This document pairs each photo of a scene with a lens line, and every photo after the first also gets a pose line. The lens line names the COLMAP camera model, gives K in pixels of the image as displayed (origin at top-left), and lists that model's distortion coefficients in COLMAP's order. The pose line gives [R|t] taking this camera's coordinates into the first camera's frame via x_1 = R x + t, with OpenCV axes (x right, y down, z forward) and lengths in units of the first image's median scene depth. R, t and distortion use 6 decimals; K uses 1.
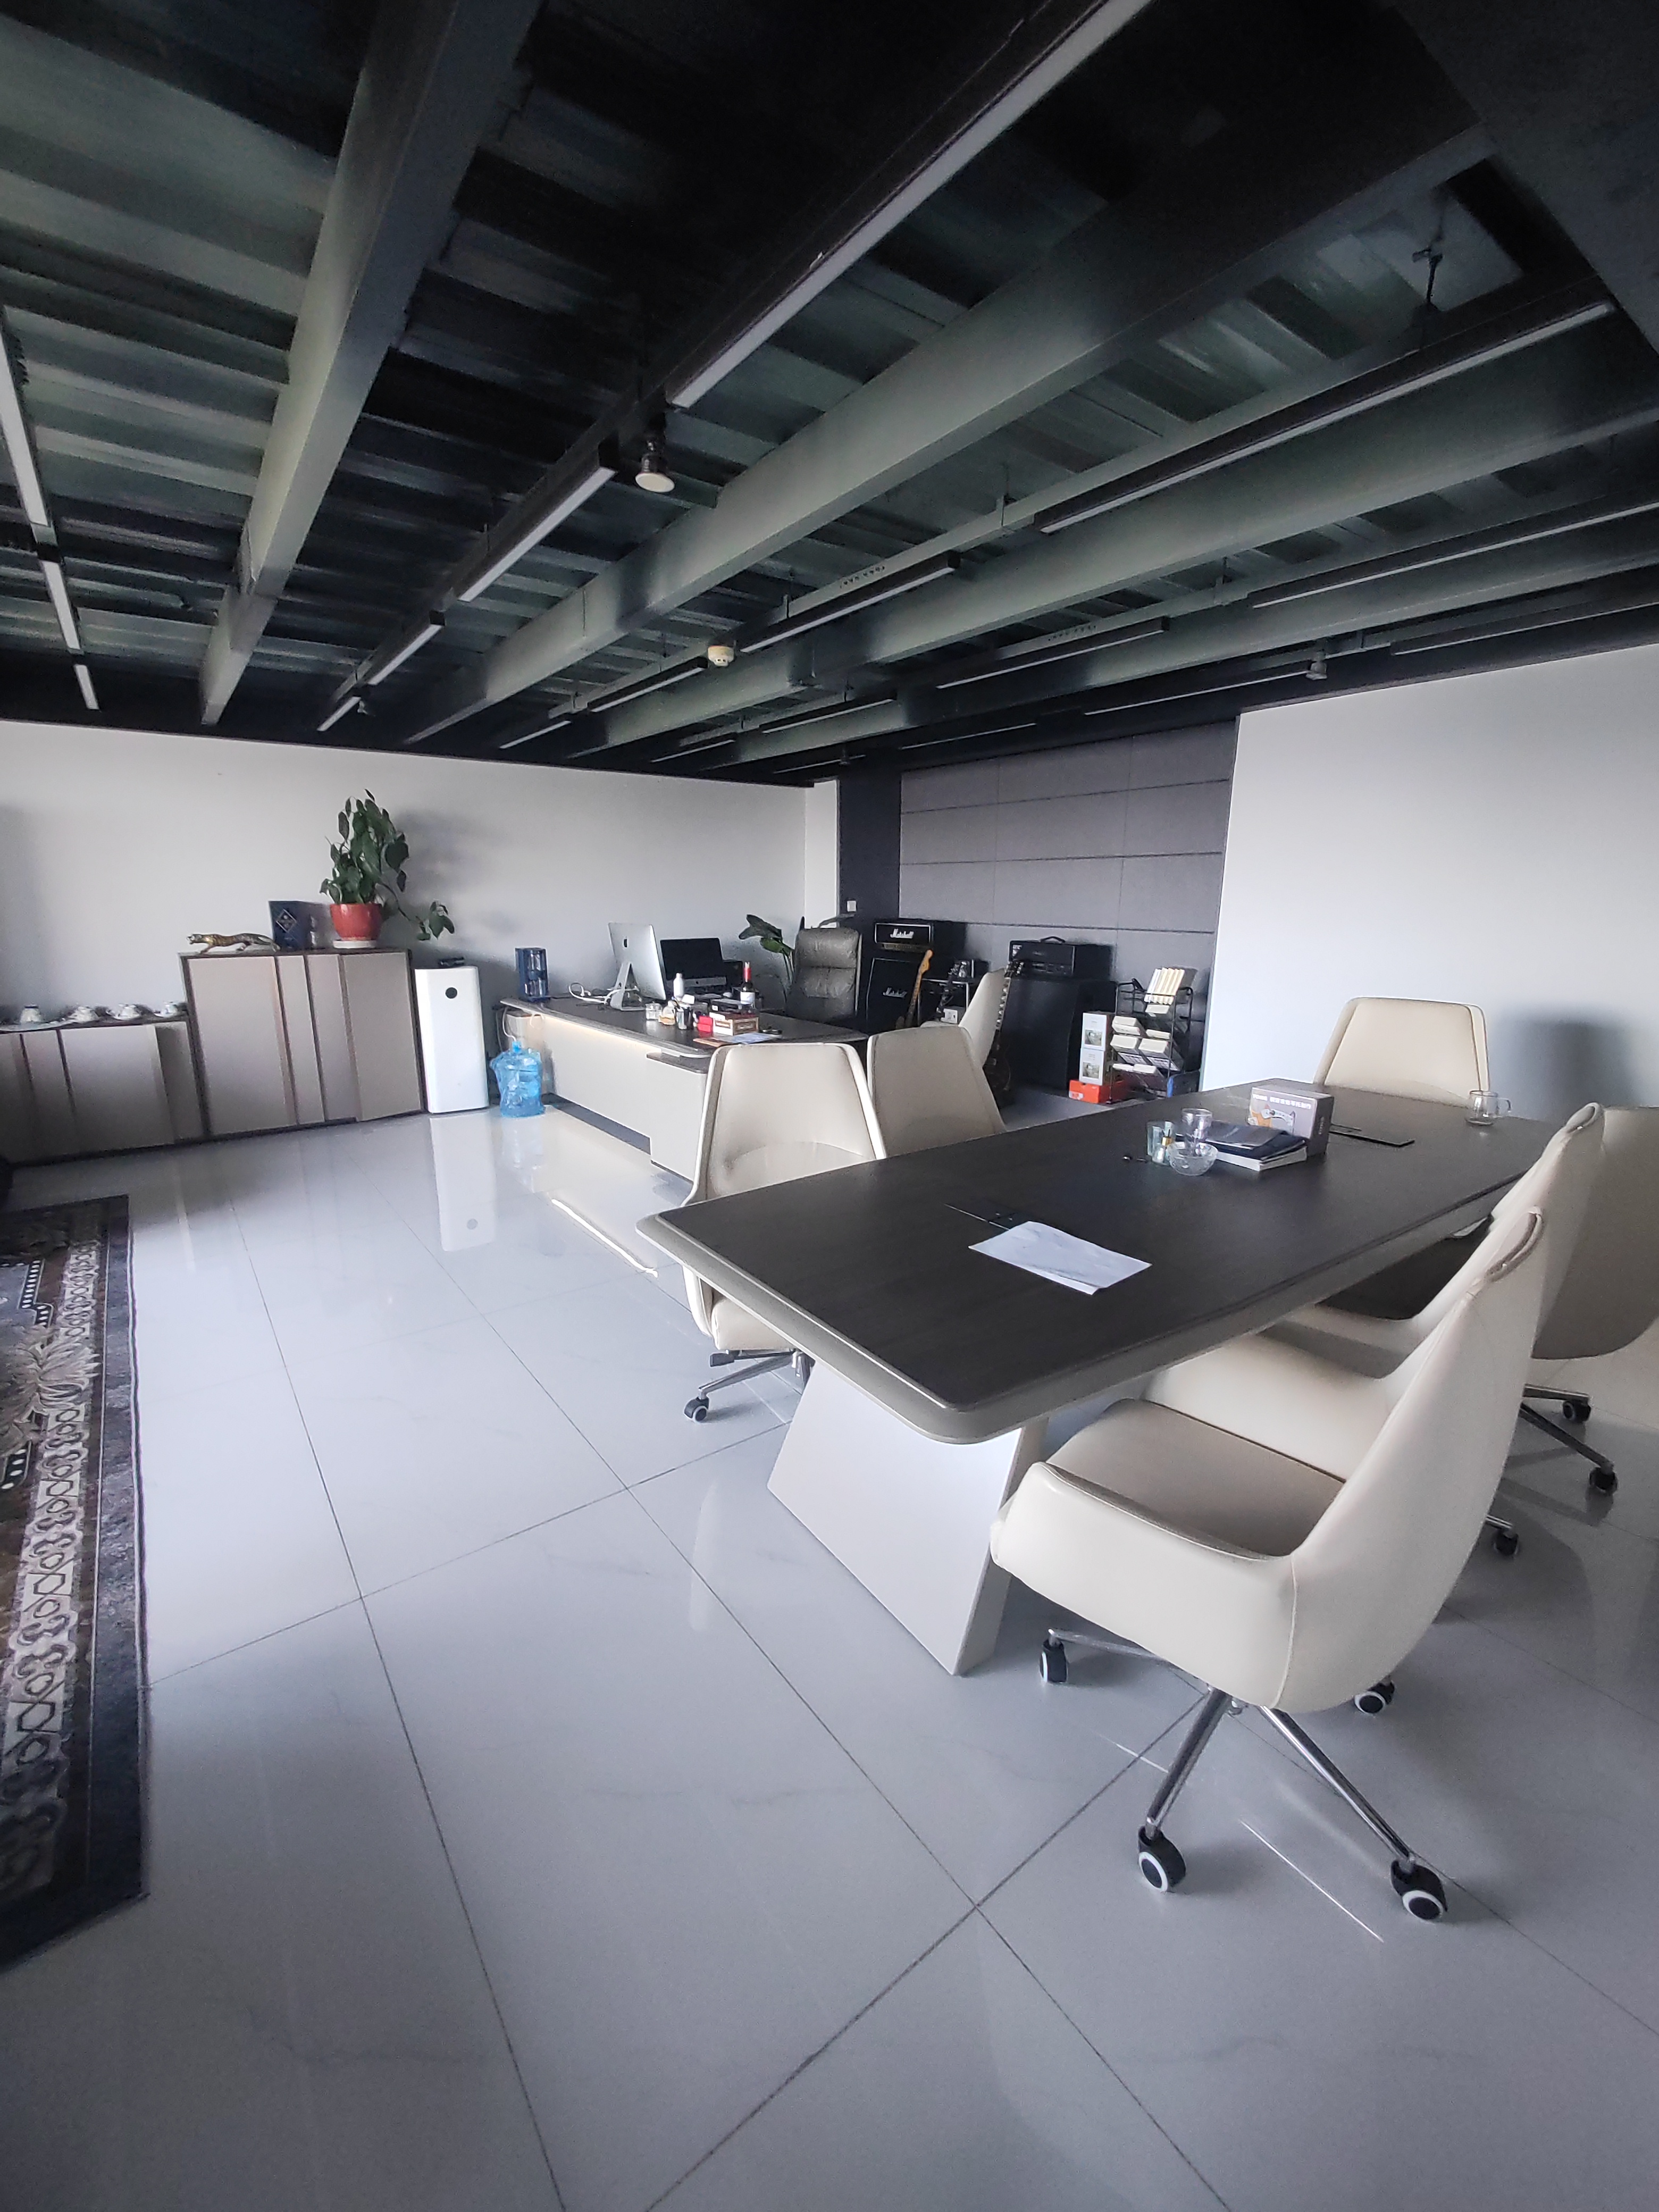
lens RADIAL K [[909.0, 0, 829.9], [0, 909.0, 1104.4], [0, 0, 1]] dist [0.003466, -0.000326]
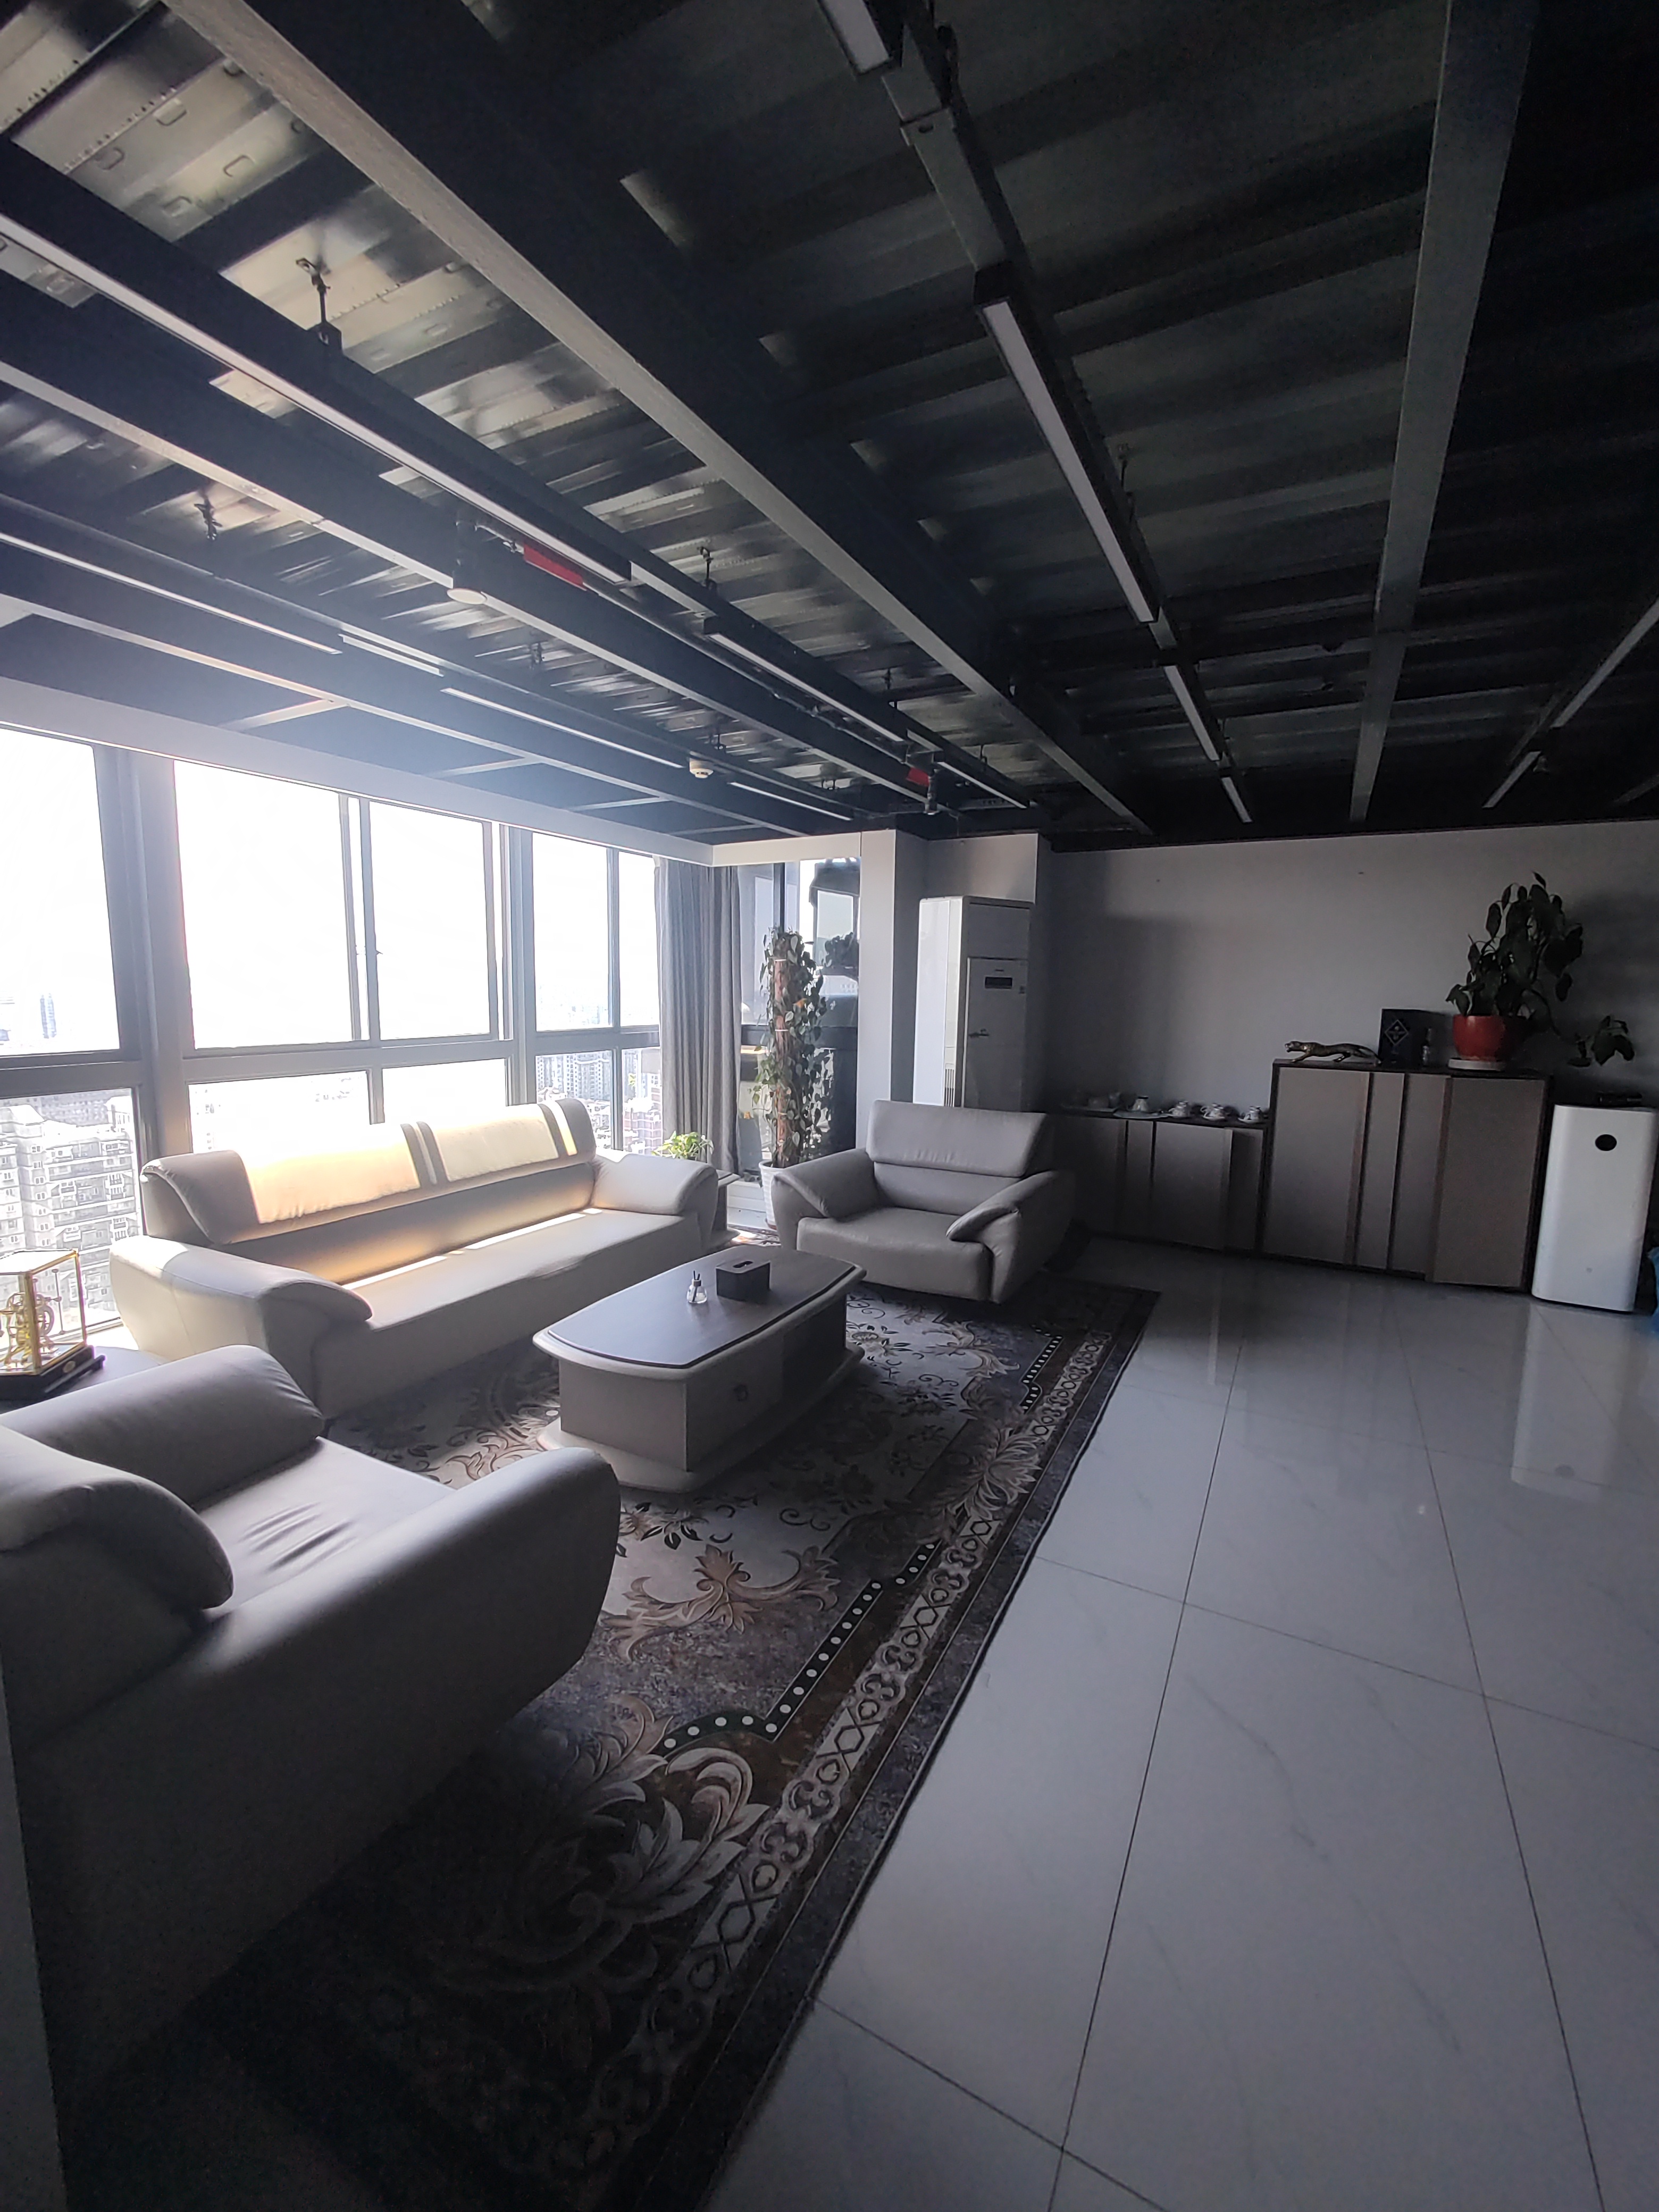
lens RADIAL K [[909.0, 0, 829.9], [0, 909.0, 1104.4], [0, 0, 1]] dist [0.003466, -0.000326]
pose [[0.422139, 0.124557, -0.897933, -0.070493], [-0.218780, 0.975235, 0.032426, -0.080066], [0.879735, 0.182761, 0.438936, 0.284491]]
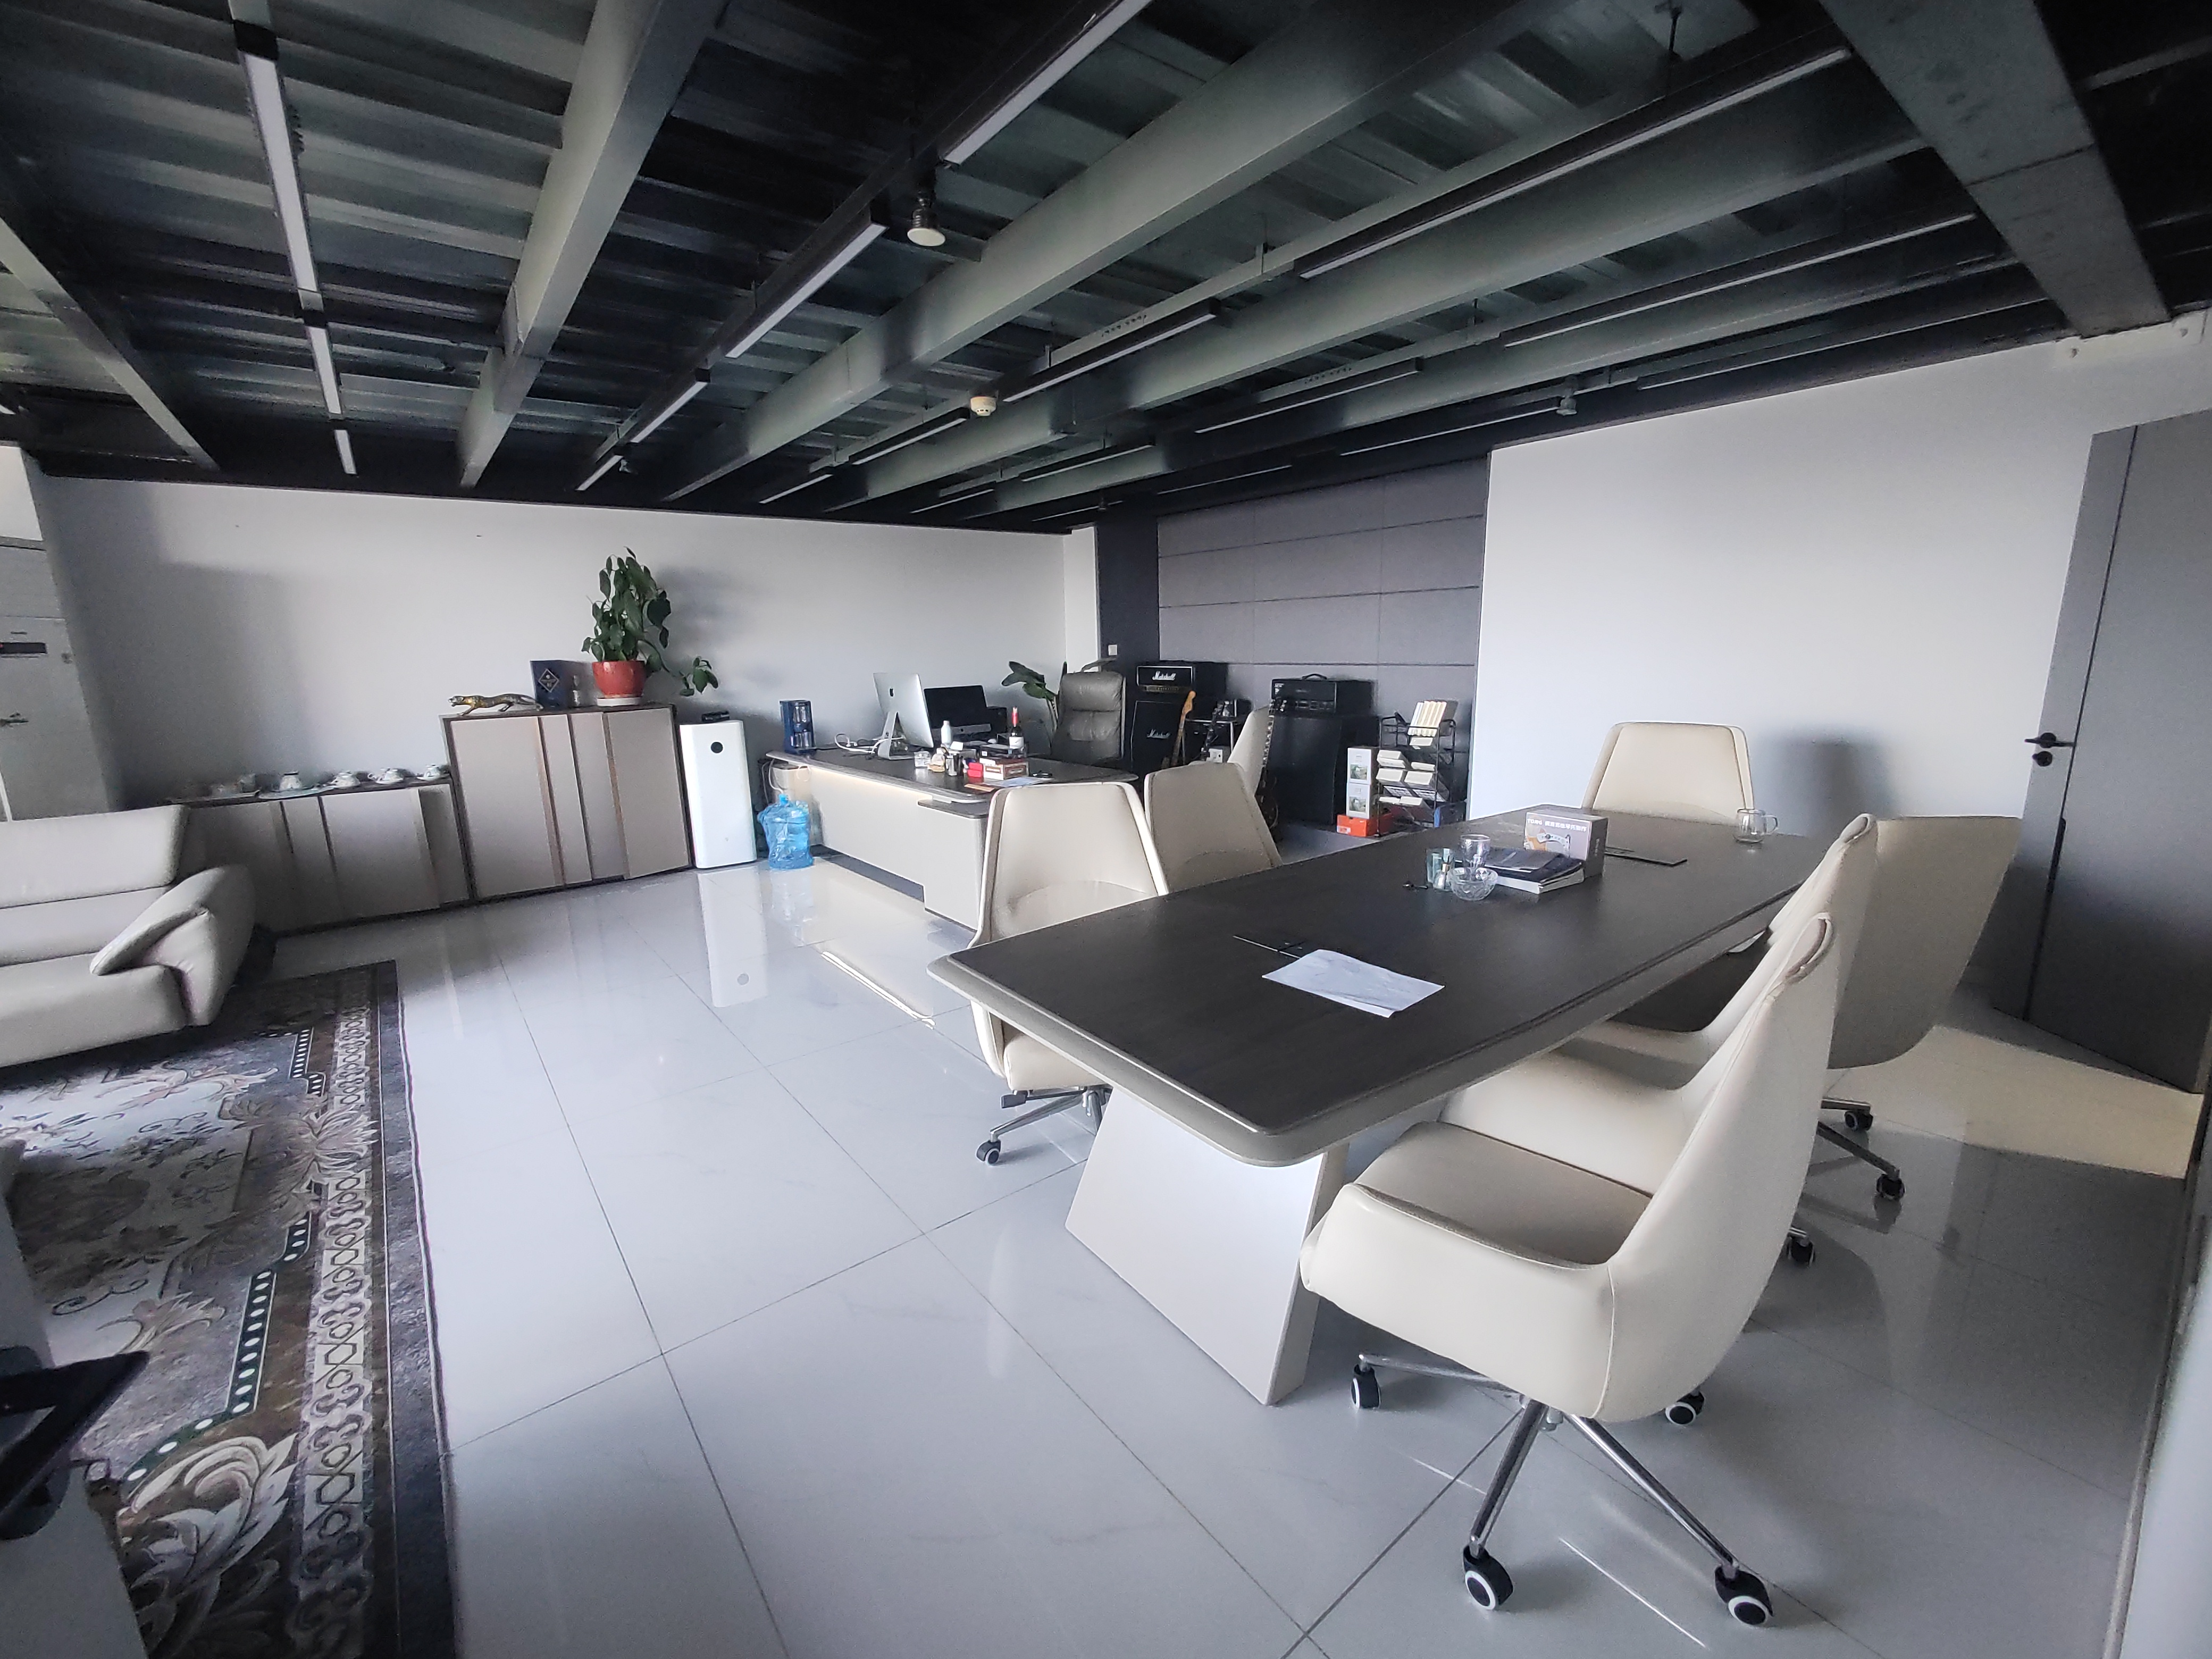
lens RADIAL K [[909.0, 0, 1106.0], [0, 909.0, 829.5], [0, 0, 1]] dist [0.003466, -0.000326]
pose [[0.999316, -0.032005, 0.018550, -0.020143], [0.032415, 0.999227, -0.022246, 0.006309], [-0.017823, 0.022832, 0.999580, -0.005633]]
